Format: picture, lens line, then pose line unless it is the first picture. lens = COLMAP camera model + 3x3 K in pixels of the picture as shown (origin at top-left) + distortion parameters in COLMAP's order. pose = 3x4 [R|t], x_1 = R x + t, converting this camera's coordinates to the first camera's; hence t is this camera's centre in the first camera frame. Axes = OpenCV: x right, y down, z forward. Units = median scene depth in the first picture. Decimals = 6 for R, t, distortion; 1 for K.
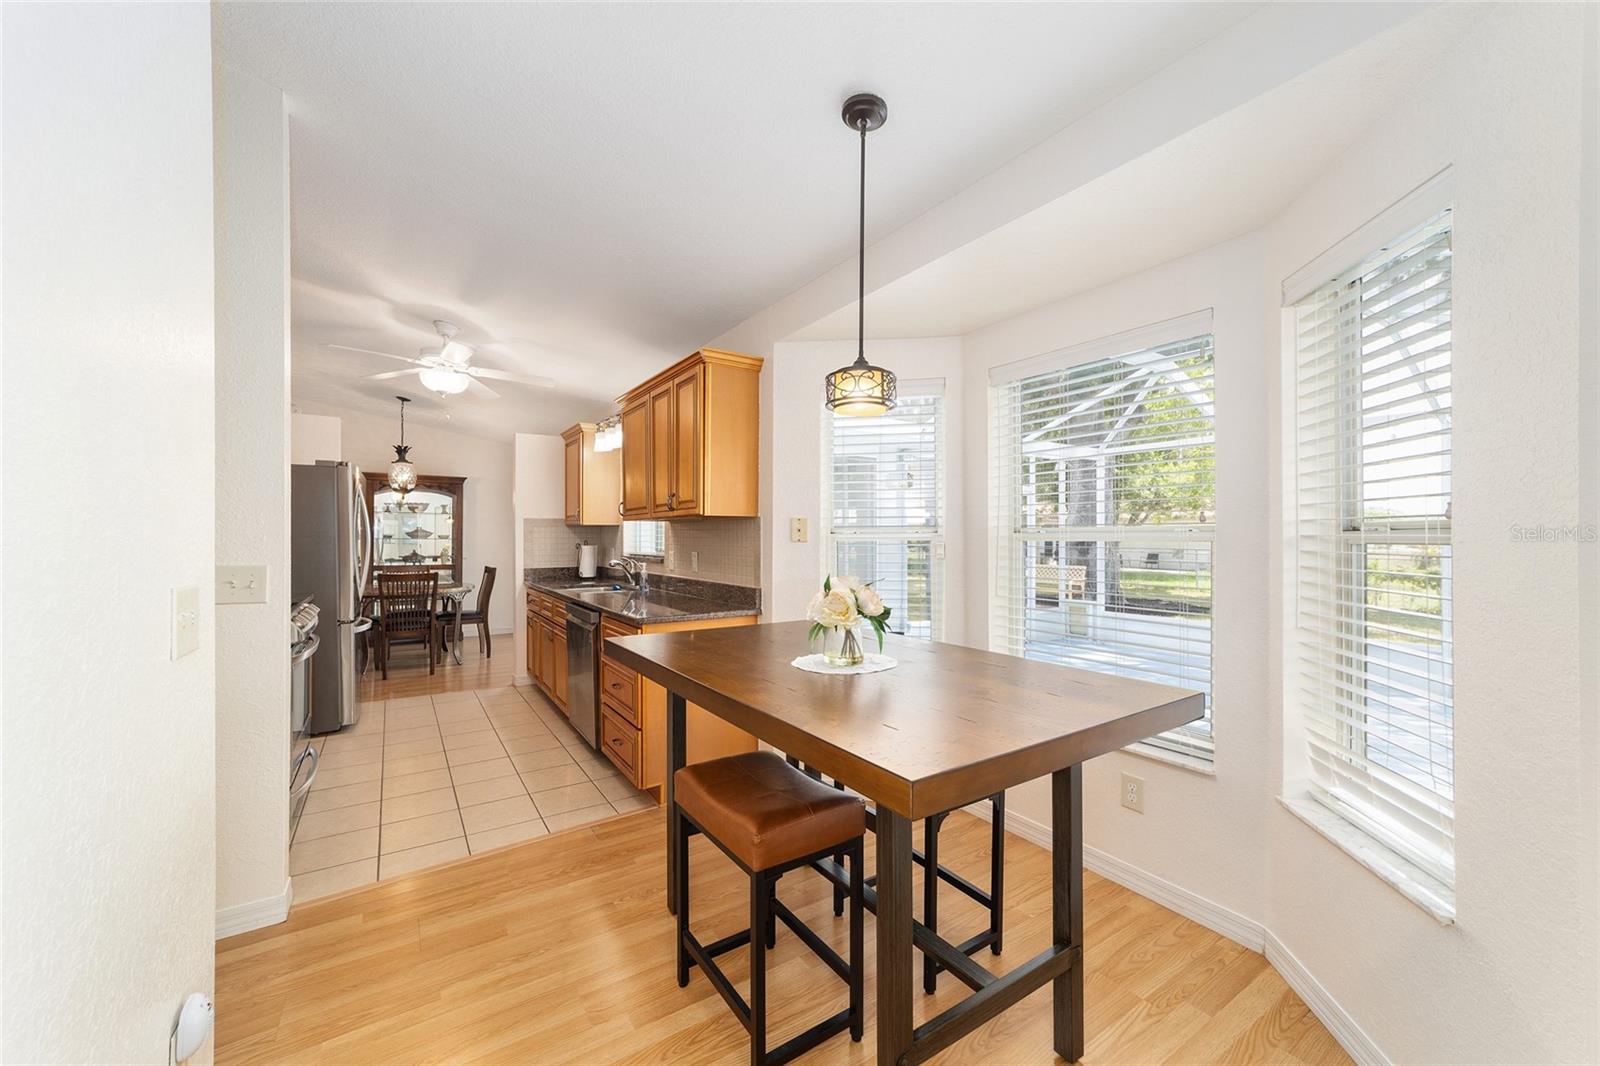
lens RADIAL K [[616.9, 0, 793.3], [0, 616.9, 538.4], [0, 0, 1]] dist [-0.016707, 0.008471]
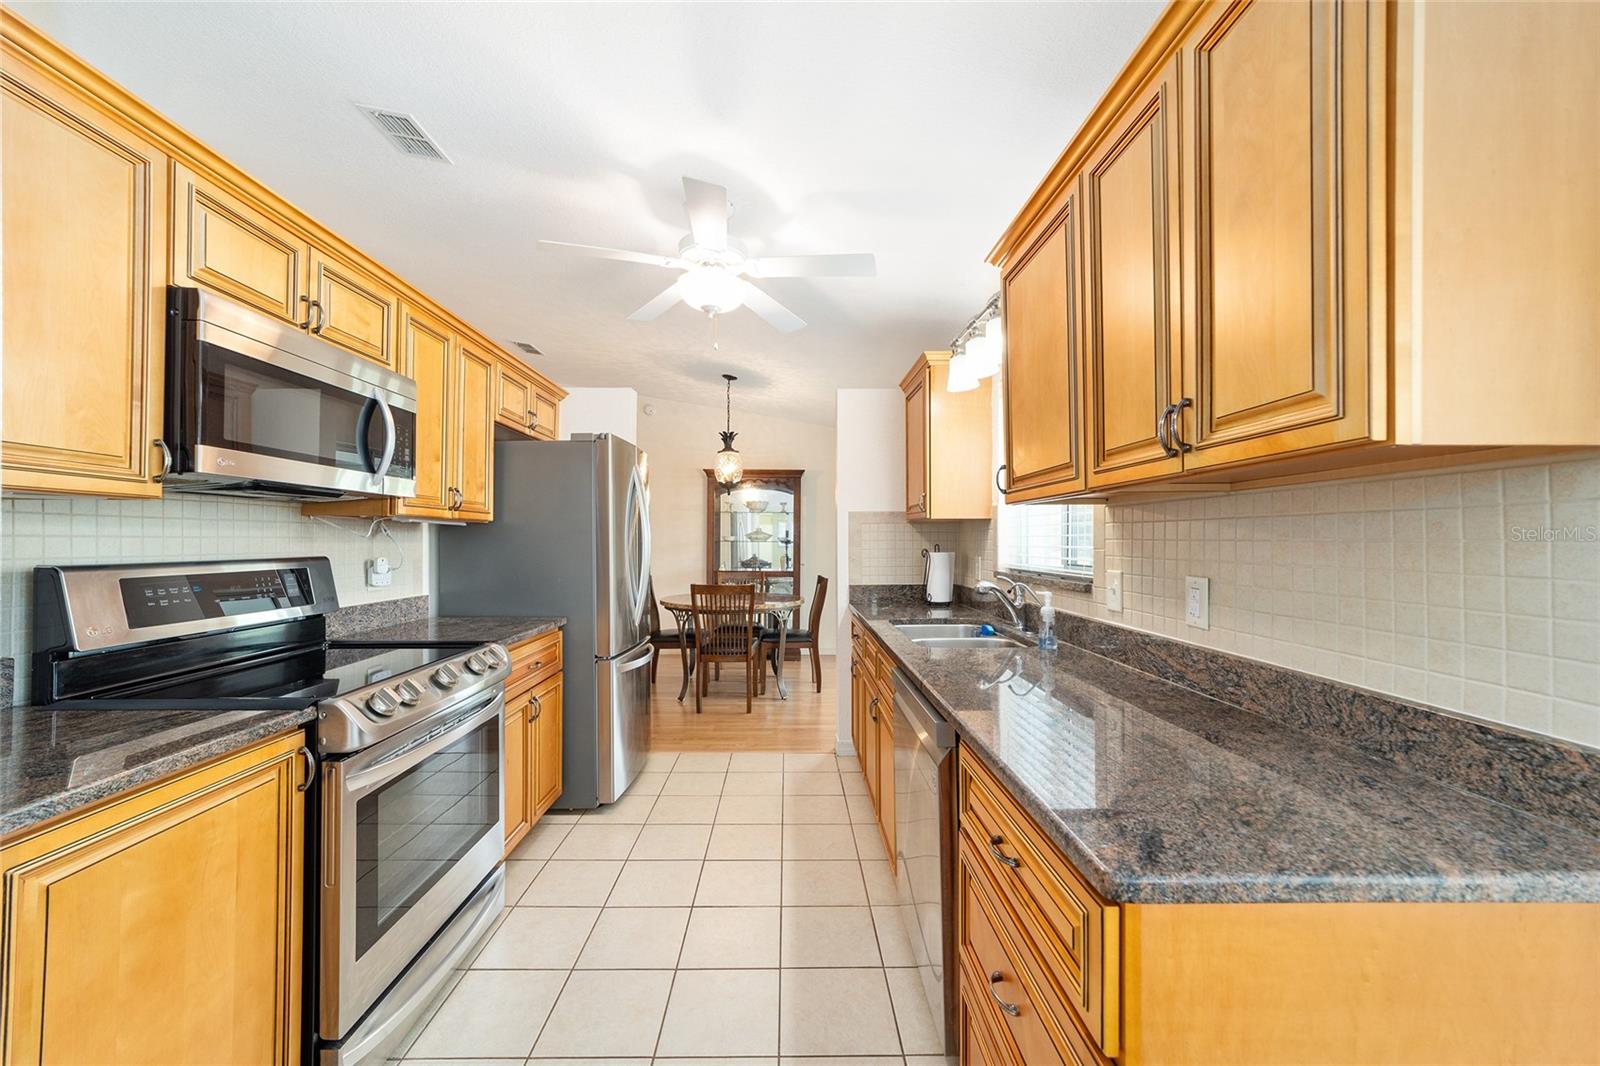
lens RADIAL K [[616.9, 0, 793.3], [0, 616.9, 538.4], [0, 0, 1]] dist [-0.016707, 0.008471]
pose [[0.842921, -0.003004, -0.538029, -0.119876], [0.001158, 0.999992, -0.003768, -0.000304], [0.538036, 0.002553, 0.842918, 0.386348]]
